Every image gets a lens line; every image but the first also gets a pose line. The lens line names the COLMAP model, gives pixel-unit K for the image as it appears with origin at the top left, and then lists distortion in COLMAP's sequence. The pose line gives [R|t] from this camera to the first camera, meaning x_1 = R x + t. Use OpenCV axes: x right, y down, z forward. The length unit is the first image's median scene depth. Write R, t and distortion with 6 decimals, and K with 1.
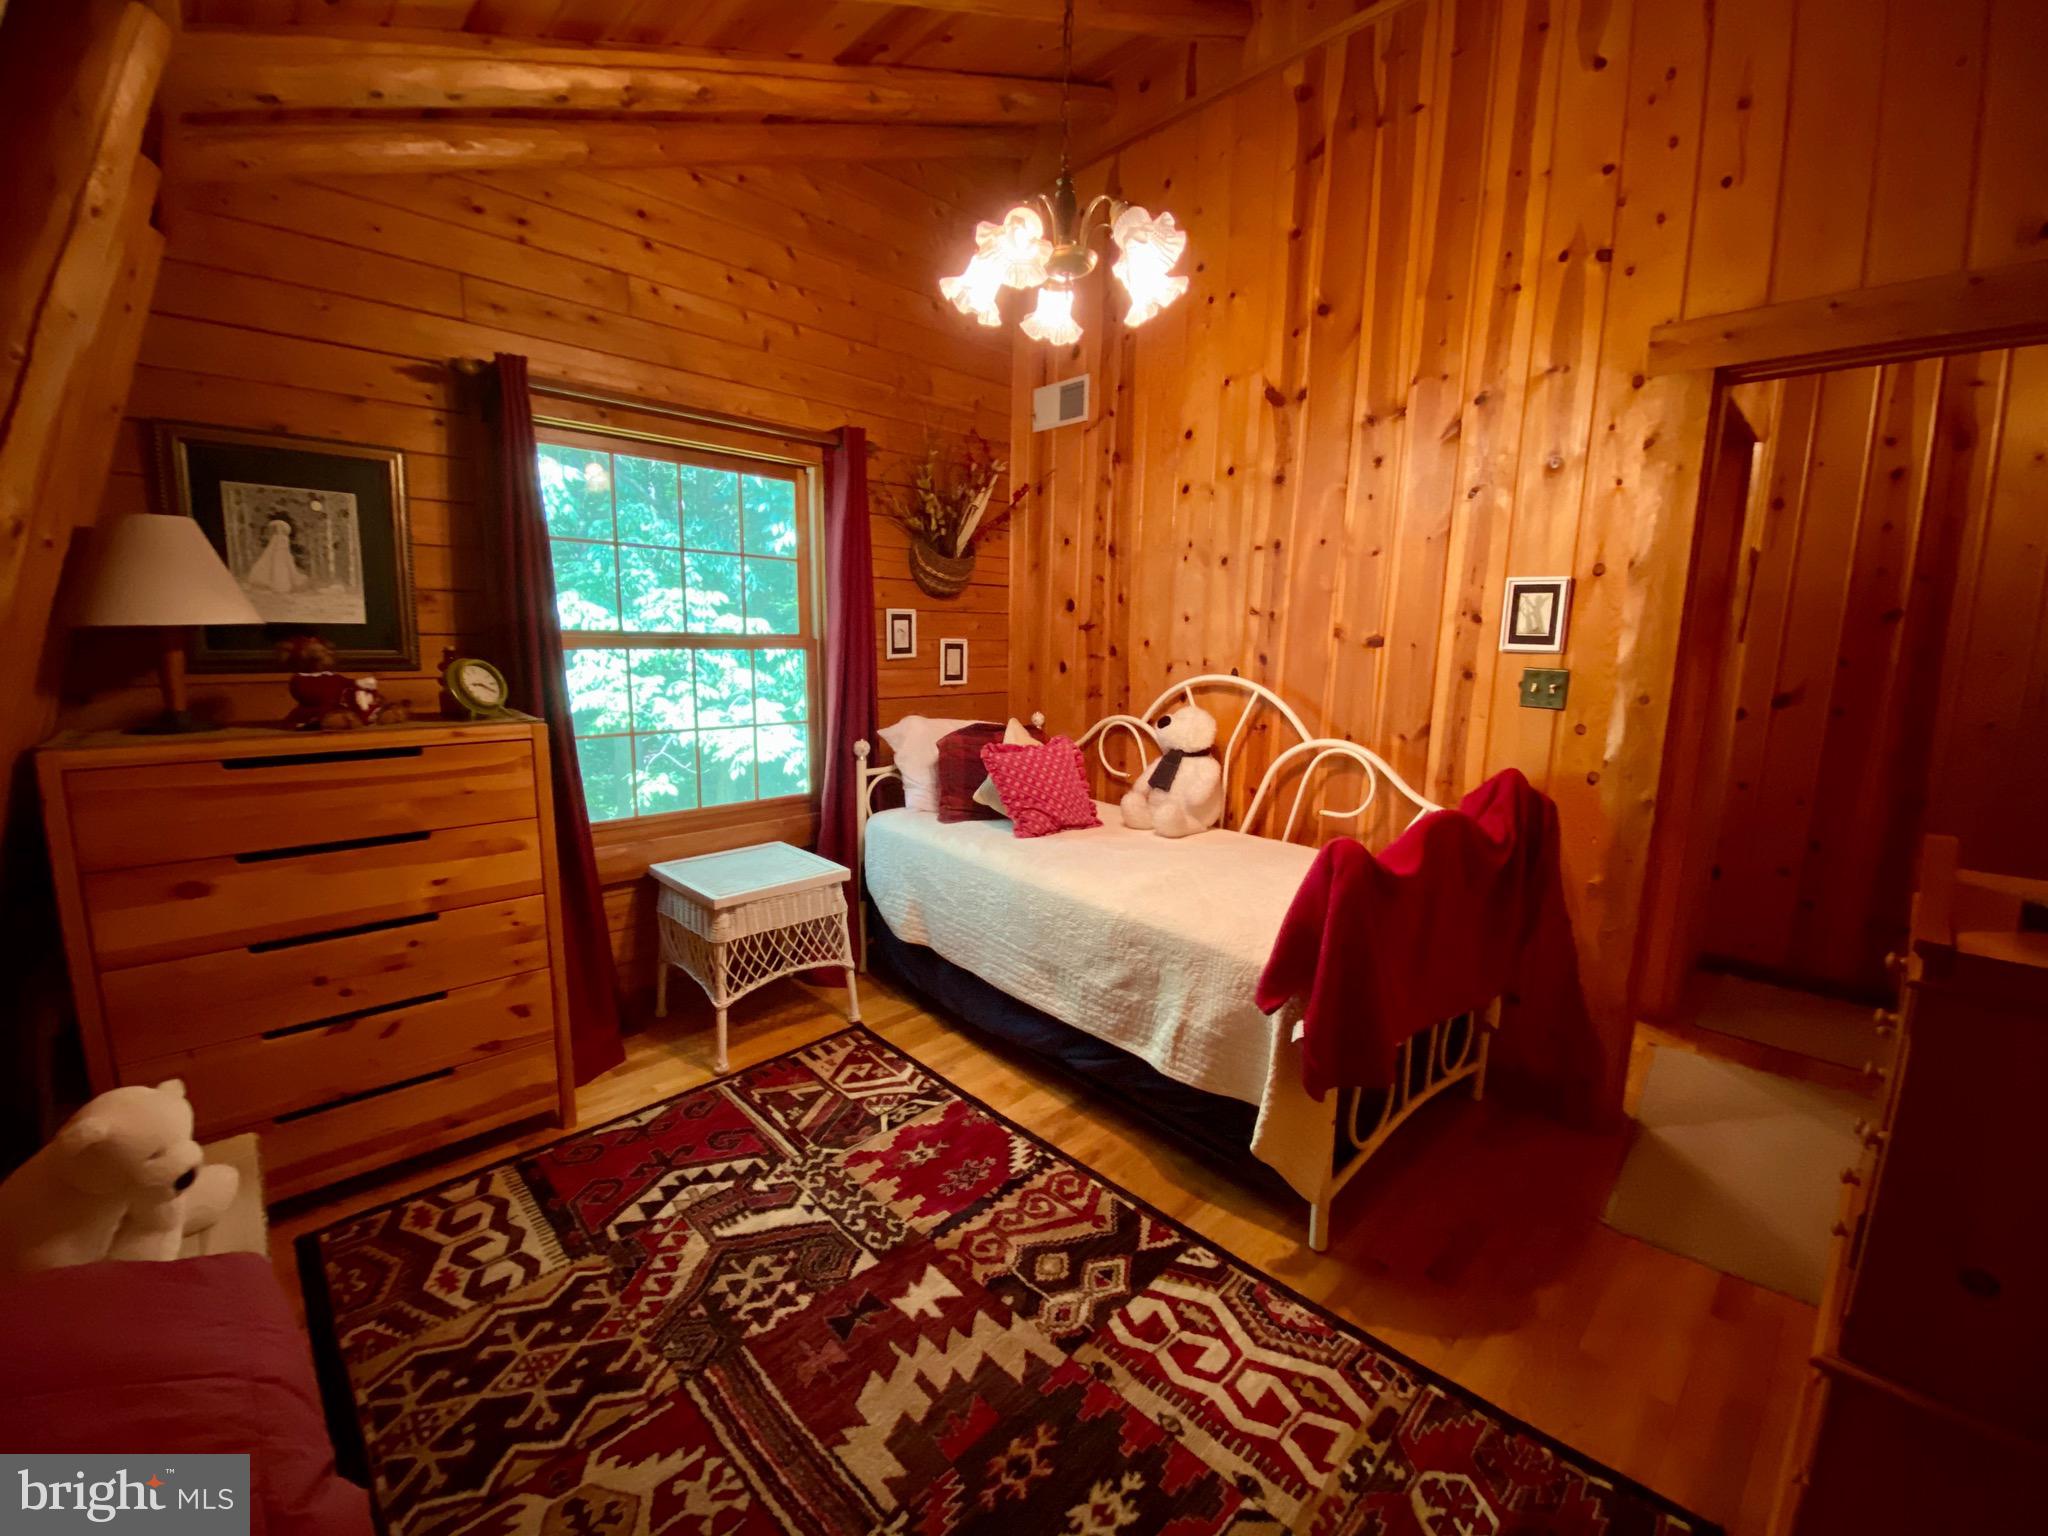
lens RADIAL K [[830.4, 0, 1027.2], [0, 830.4, 761.2], [0, 0, 1]] dist [0.015712, -0.018281]
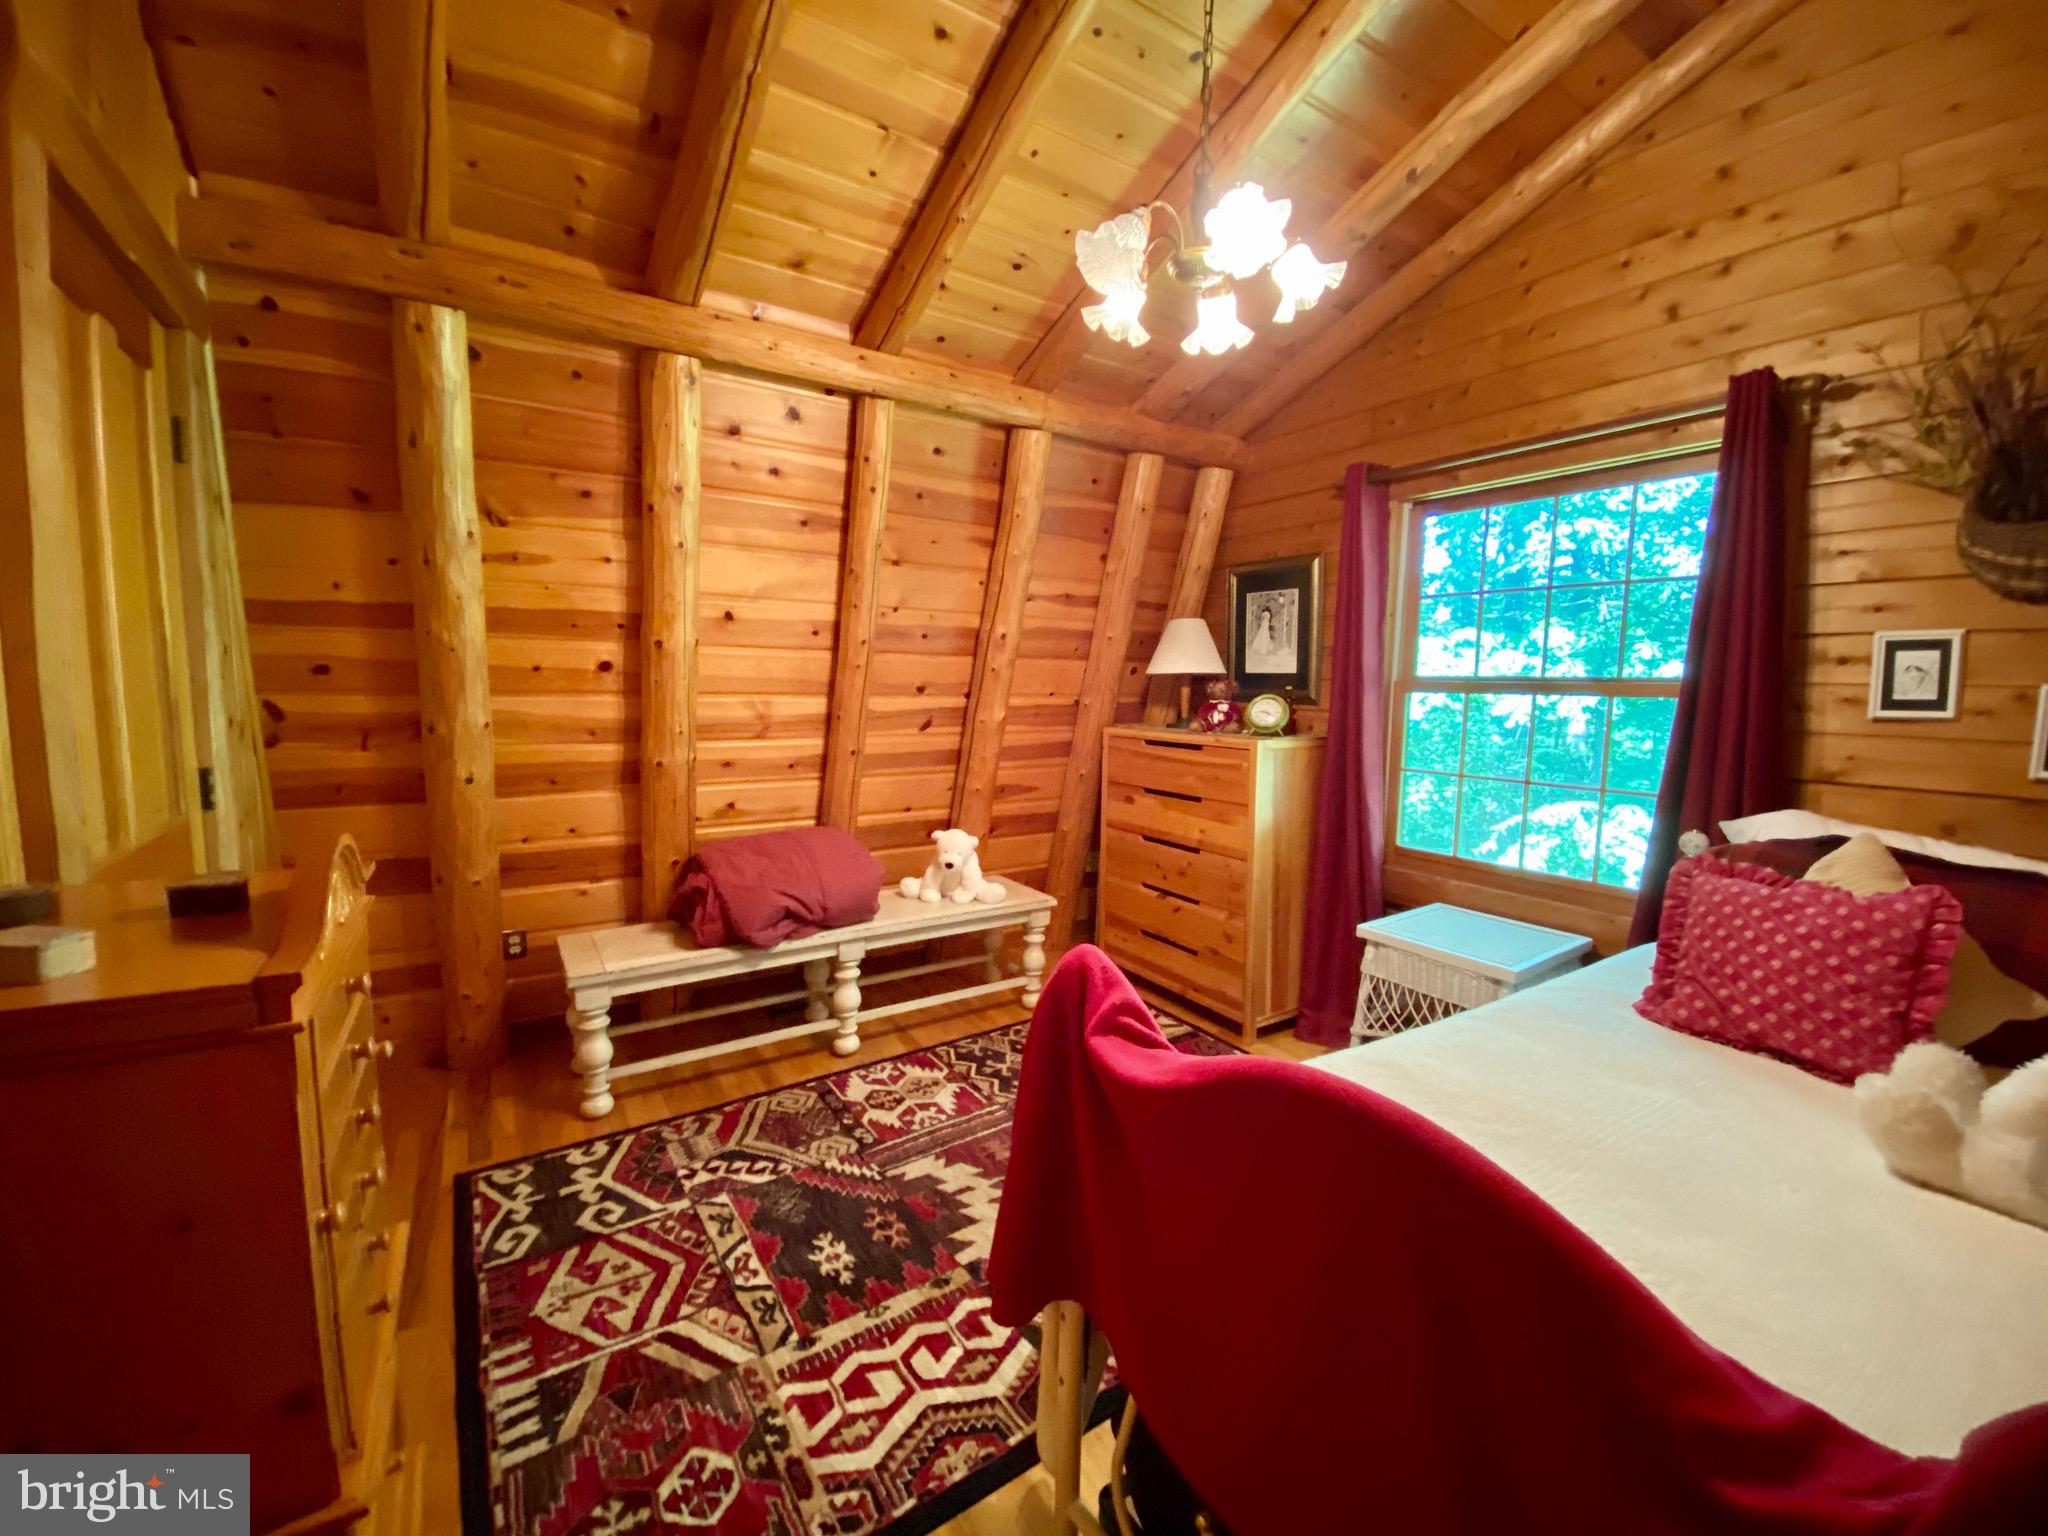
lens RADIAL K [[830.4, 0, 1027.2], [0, 830.4, 761.2], [0, 0, 1]] dist [0.015712, -0.018281]
pose [[-0.182915, 0.081934, -0.979708, 1.190420], [-0.166165, 0.979608, 0.112950, -0.145759], [0.968985, 0.183454, -0.165571, 1.207470]]
